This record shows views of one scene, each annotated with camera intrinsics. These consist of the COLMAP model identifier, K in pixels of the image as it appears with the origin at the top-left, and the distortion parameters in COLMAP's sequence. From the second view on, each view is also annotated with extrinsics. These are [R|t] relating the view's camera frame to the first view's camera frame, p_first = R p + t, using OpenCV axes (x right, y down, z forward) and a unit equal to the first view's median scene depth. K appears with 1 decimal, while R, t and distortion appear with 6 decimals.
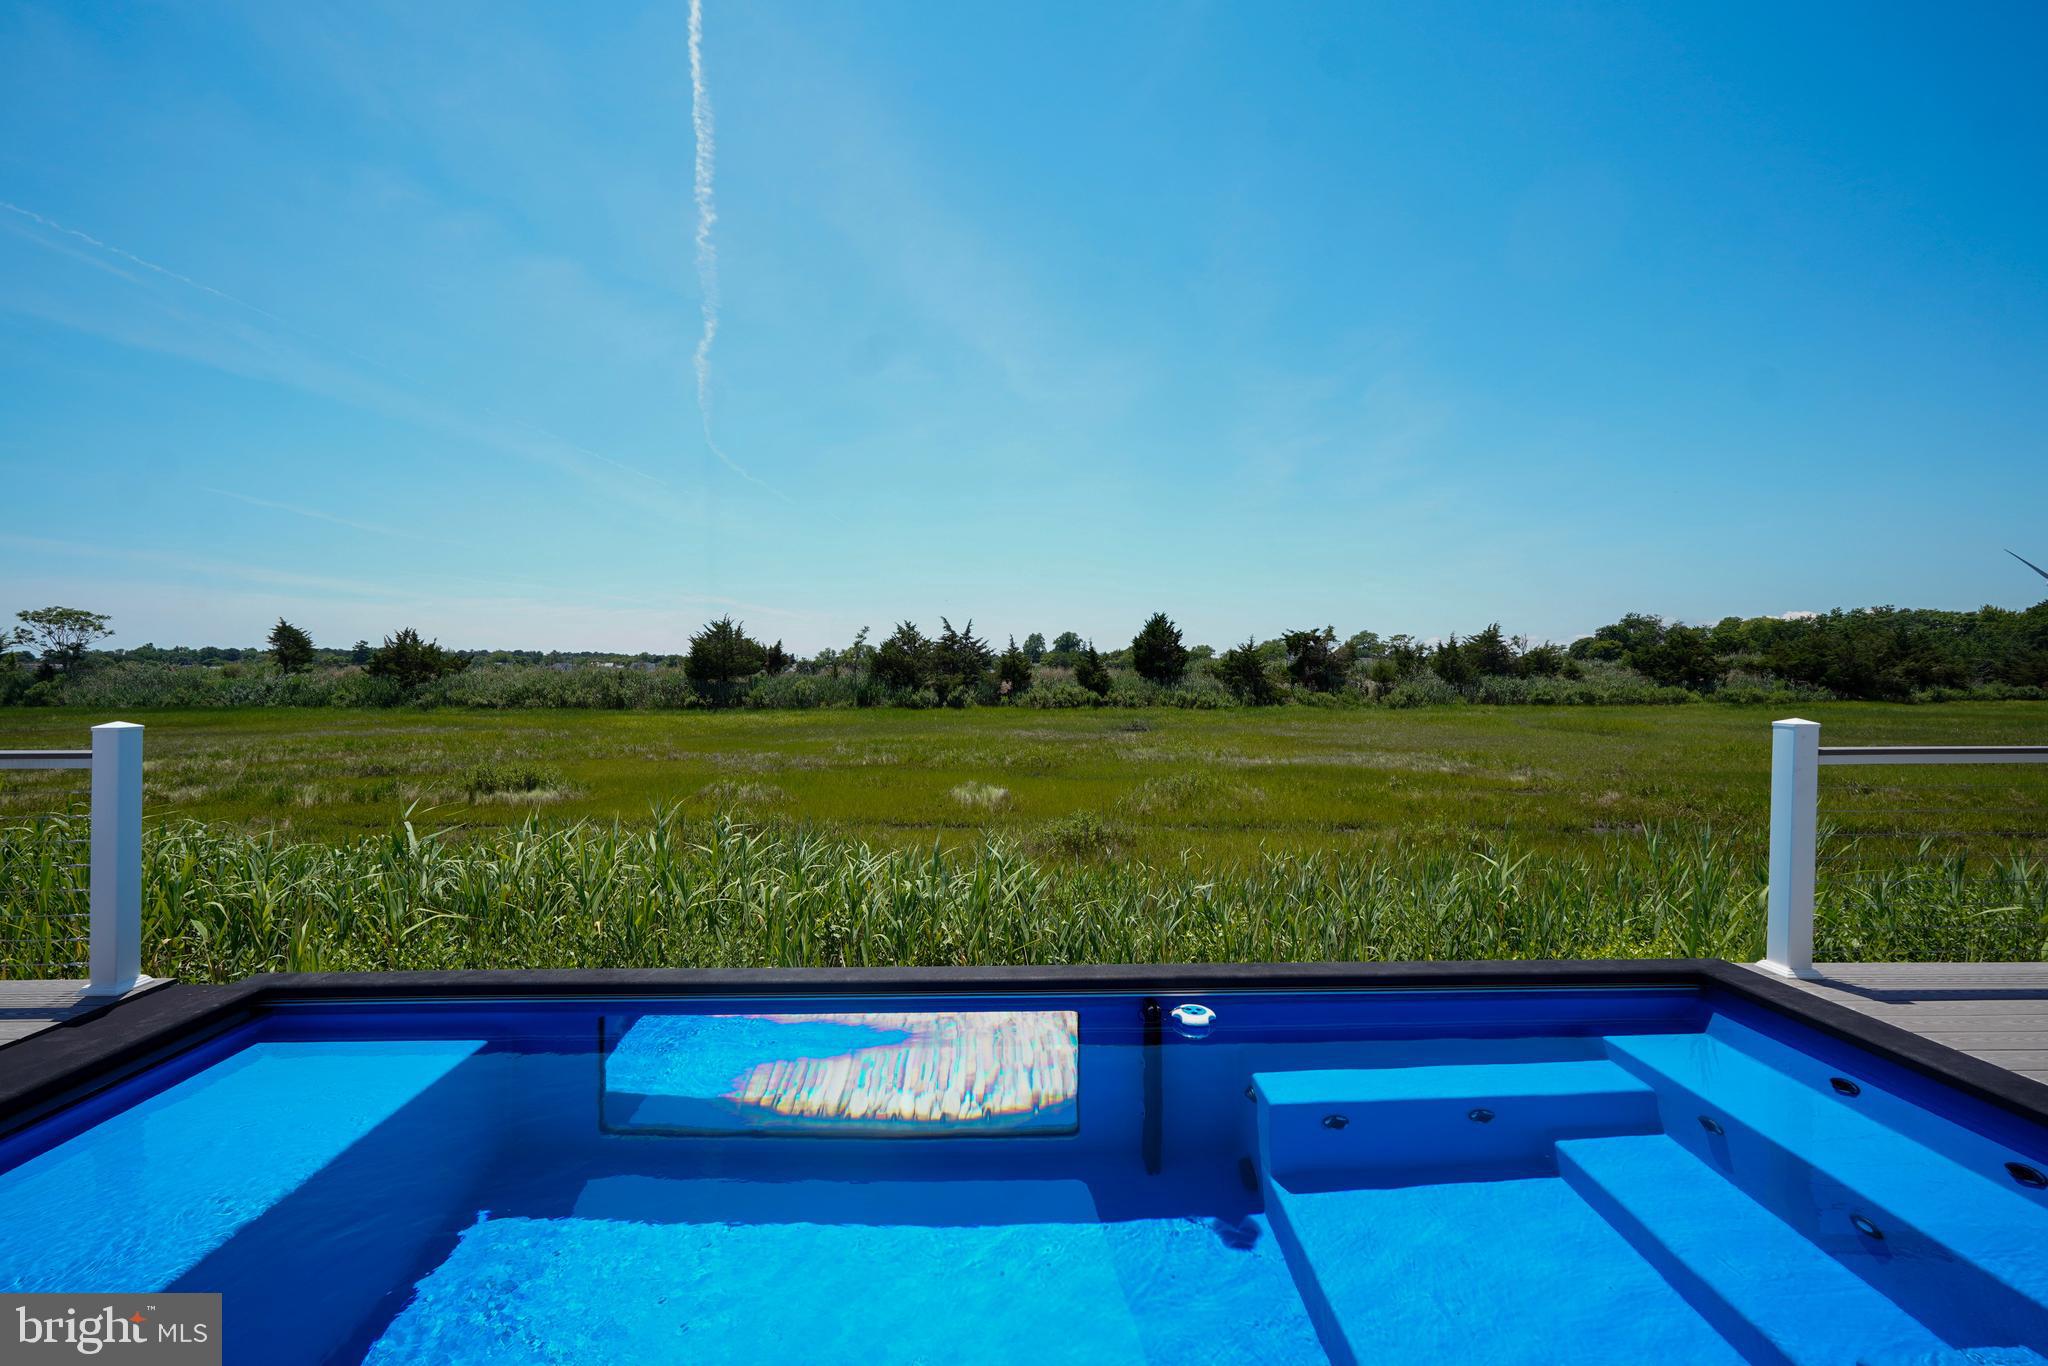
lens RADIAL K [[861.7, 0, 1012.3], [0, 861.7, 678.6], [0, 0, 1]] dist [0.005937, 0.000329]
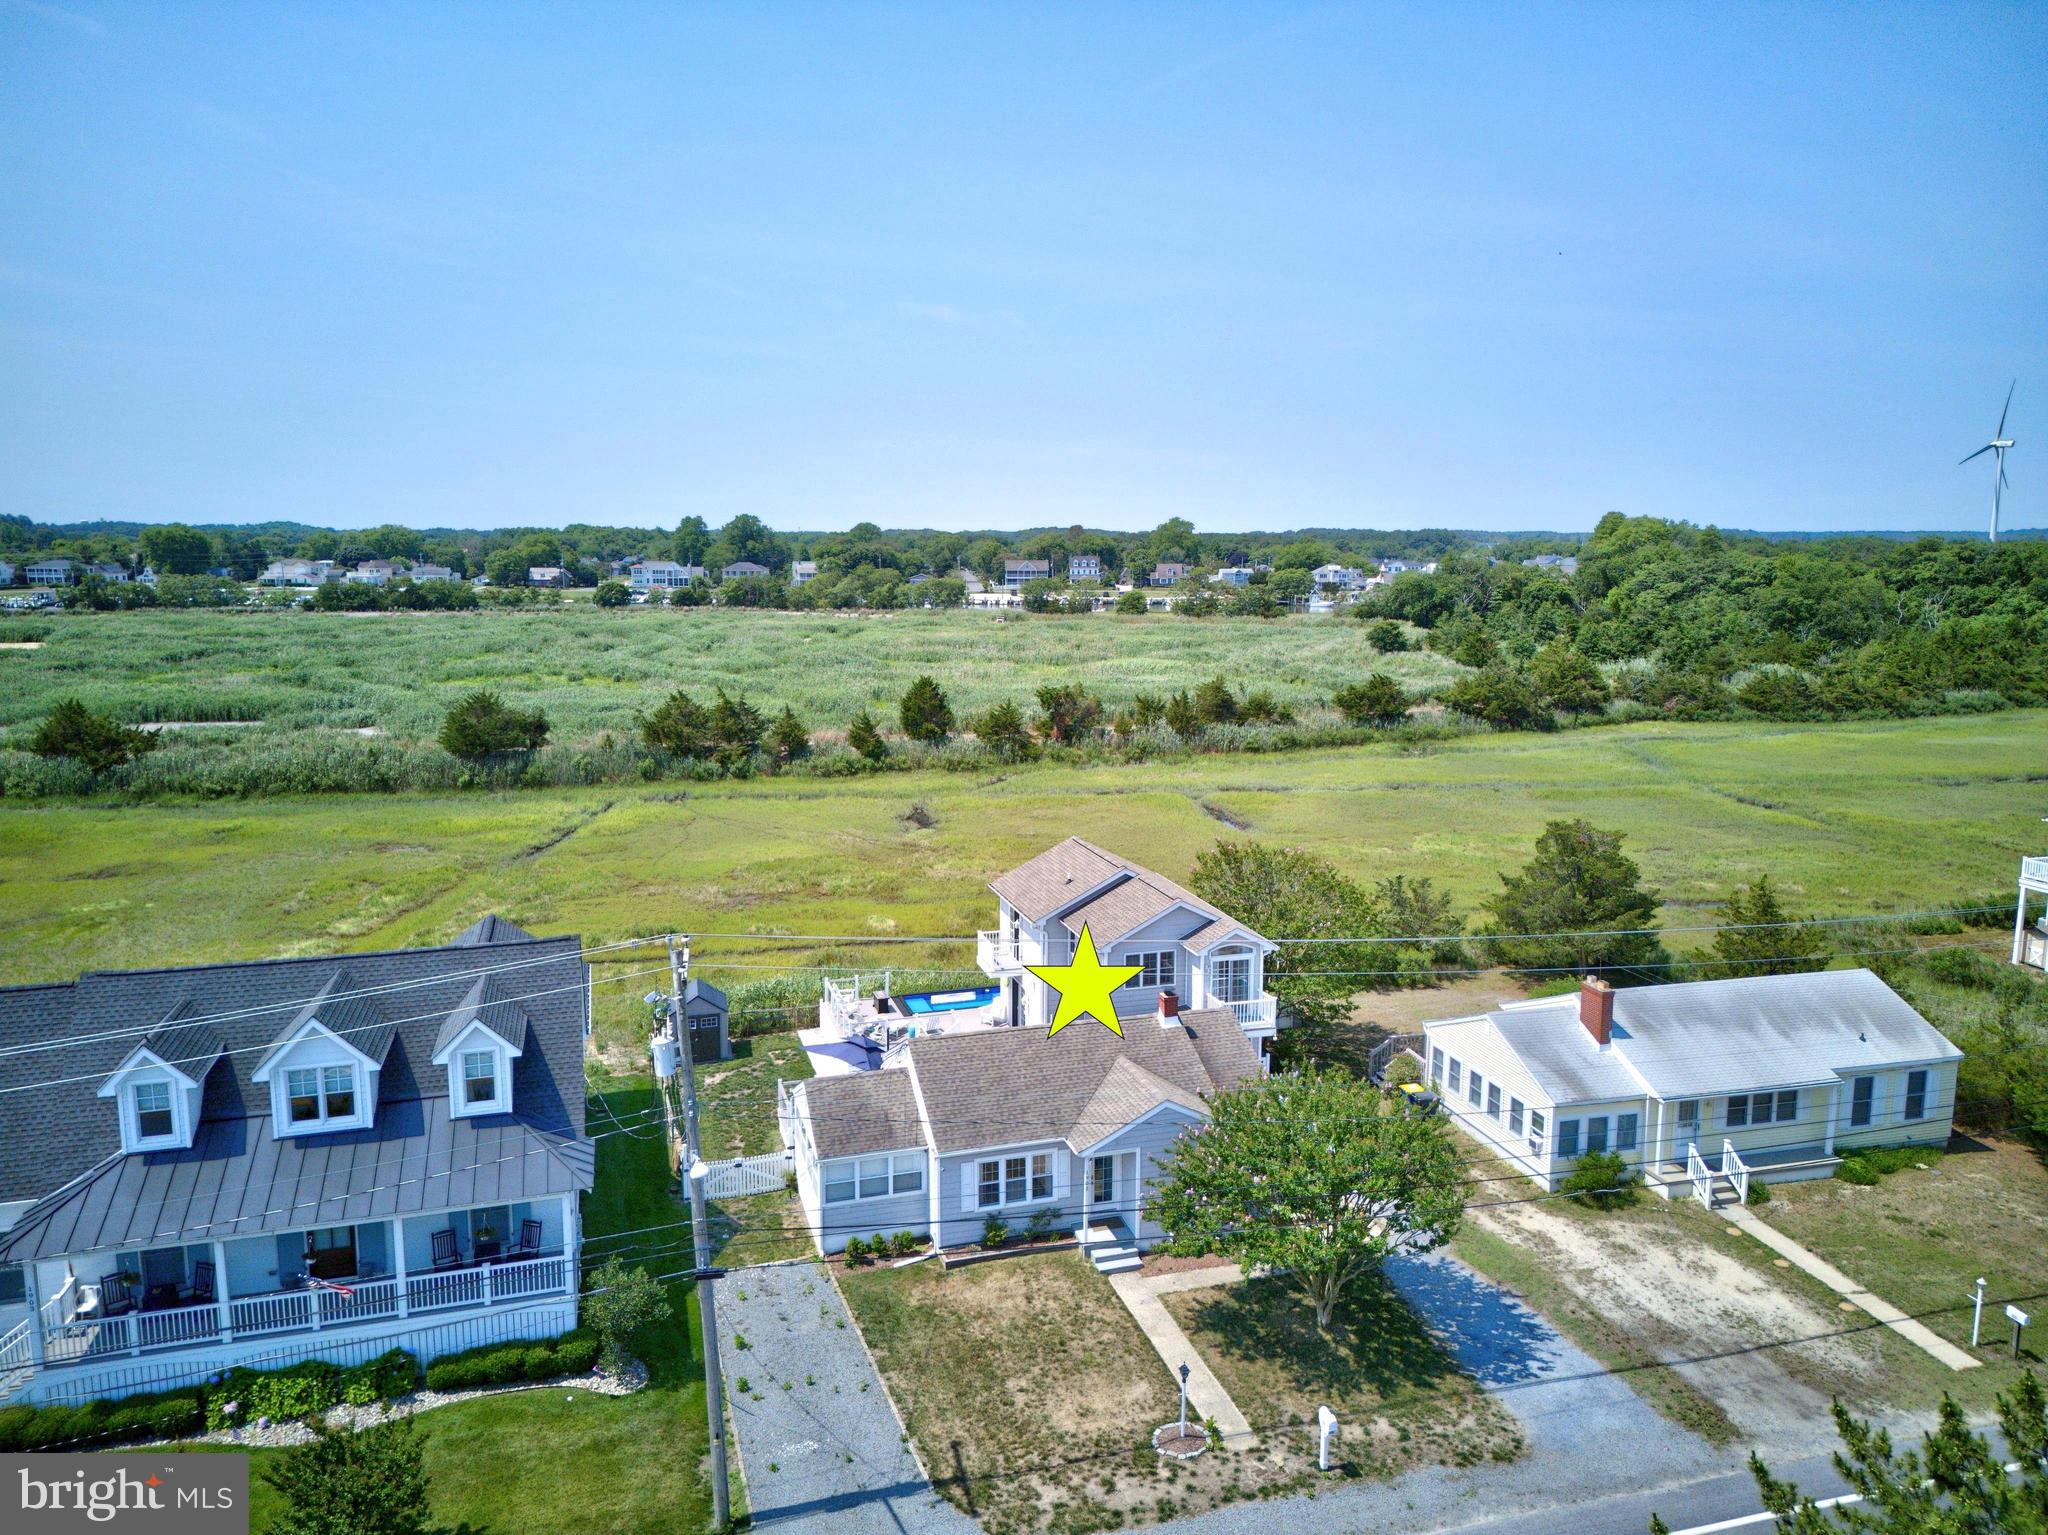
lens RADIAL K [[1440.4, 0, 1028.4], [0, 1440.4, 776.3], [0, 0, 1]] dist [0.071359, -0.066149]
pose [[0.962462, -0.041342, 0.268249, -0.188335], [-0.001889, 0.987287, 0.158935, -0.235948], [-0.271409, -0.153476, 0.950149, -0.735048]]
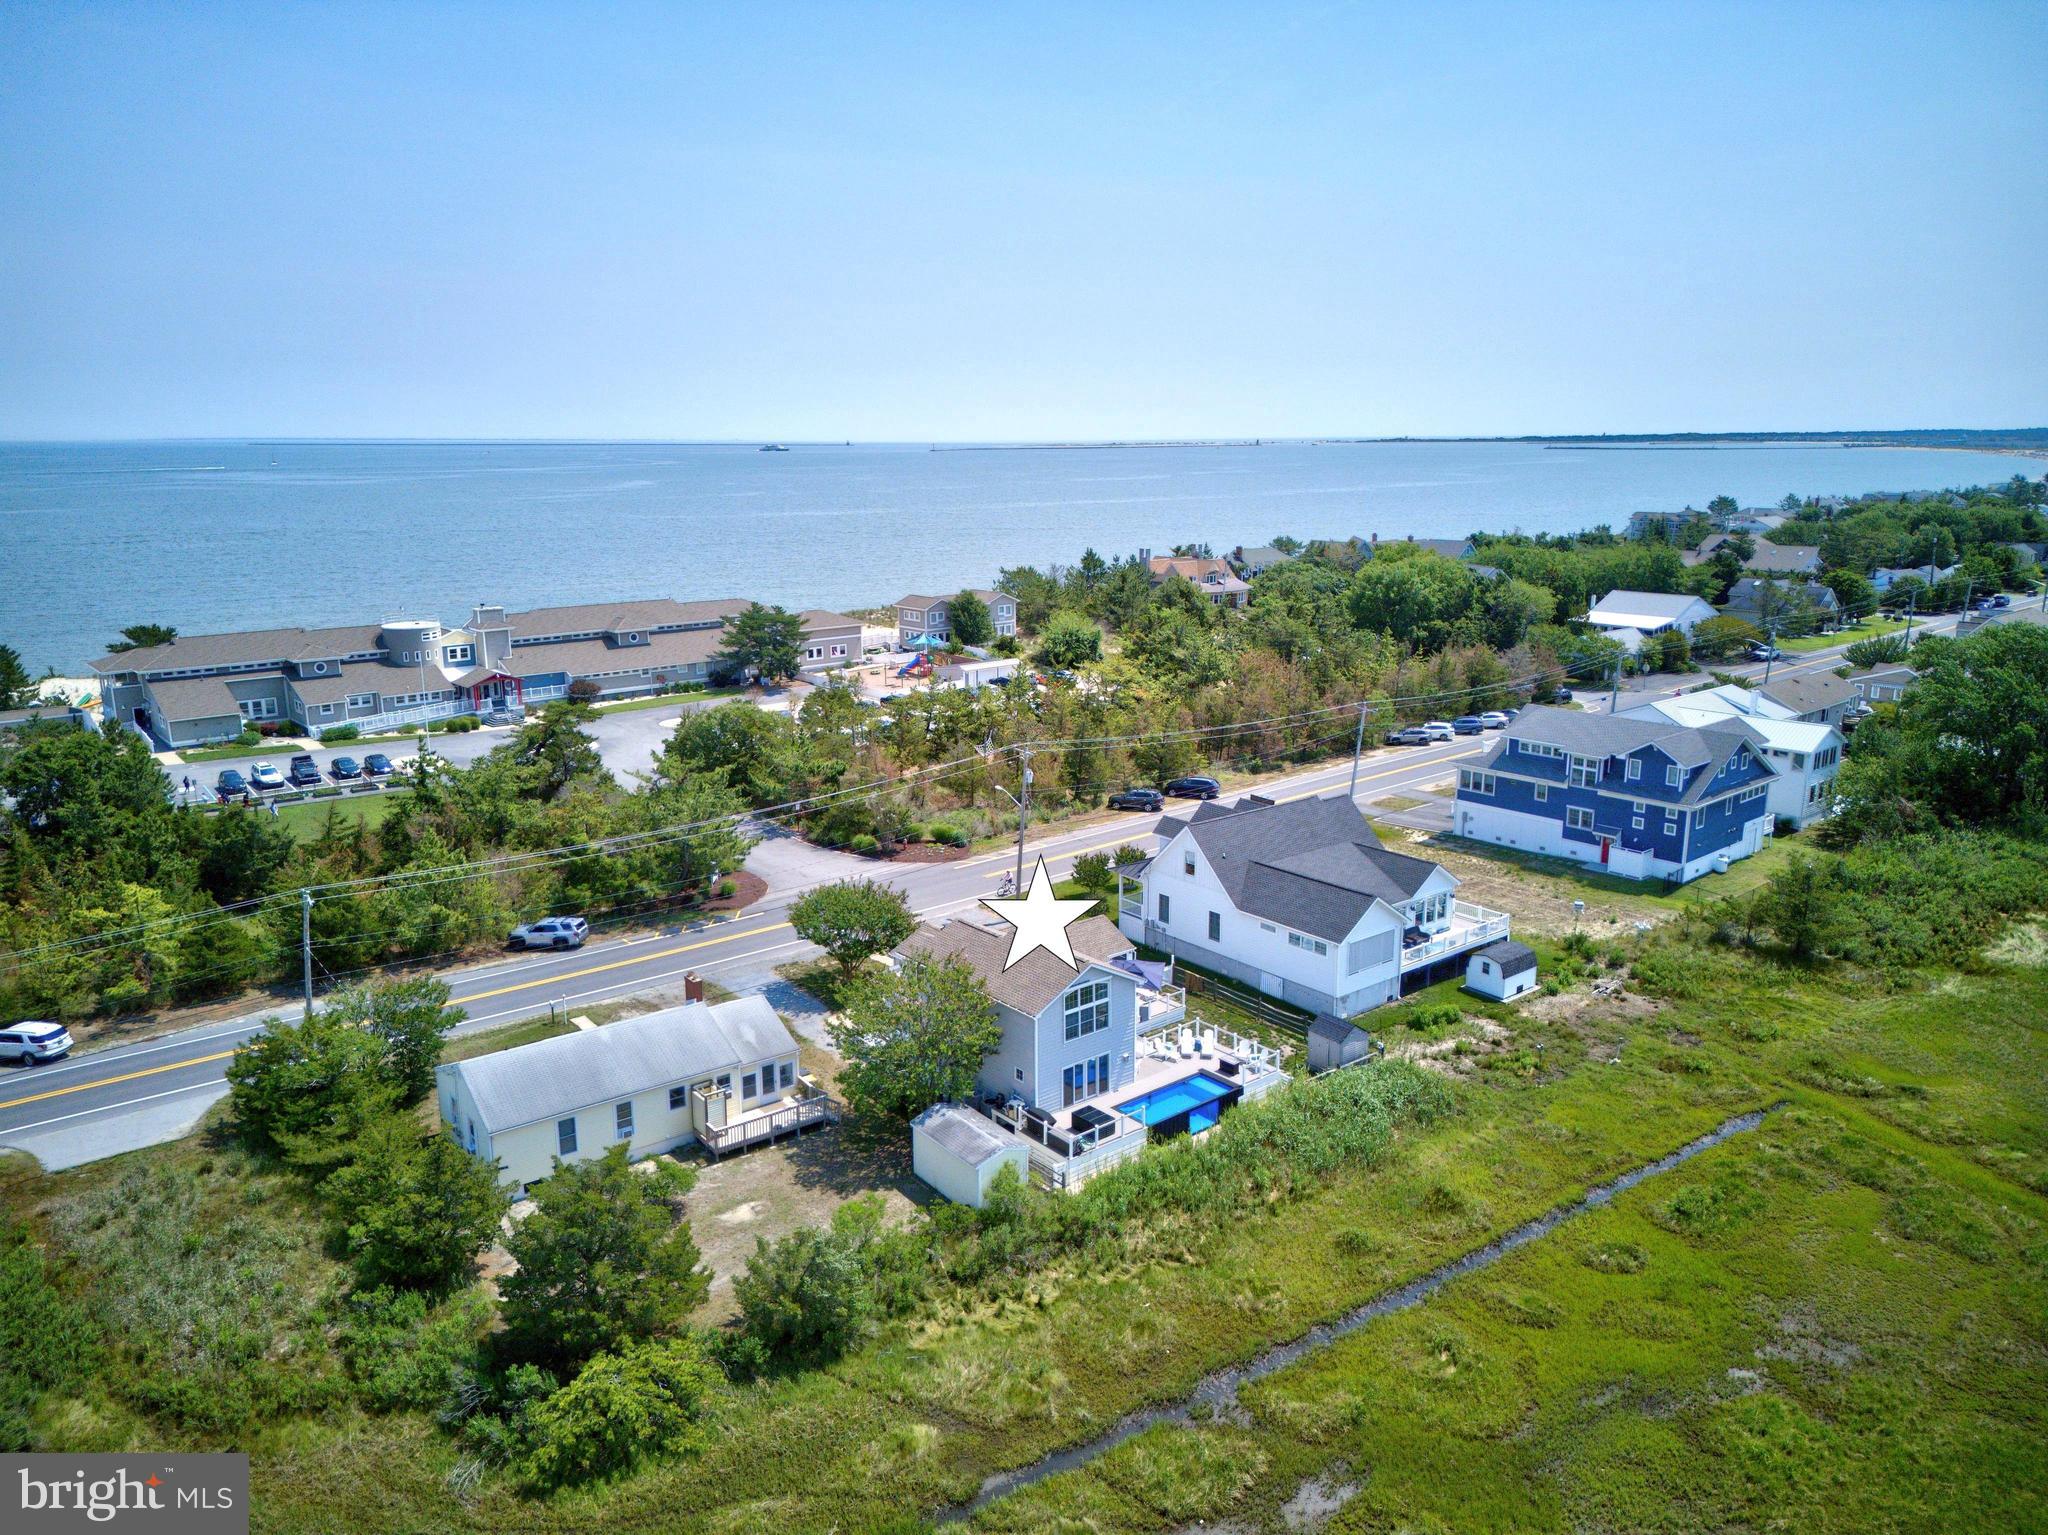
lens RADIAL K [[1440.4, 0, 1033.4], [0, 1440.4, 767.1], [0, 0, 1]] dist [0.071359, -0.066149]
pose [[-0.783314, 0.143229, -0.604900, 0.616118], [0.002895, 0.973924, 0.226858, -0.408314], [0.621619, 0.175950, -0.763303, 0.664880]]
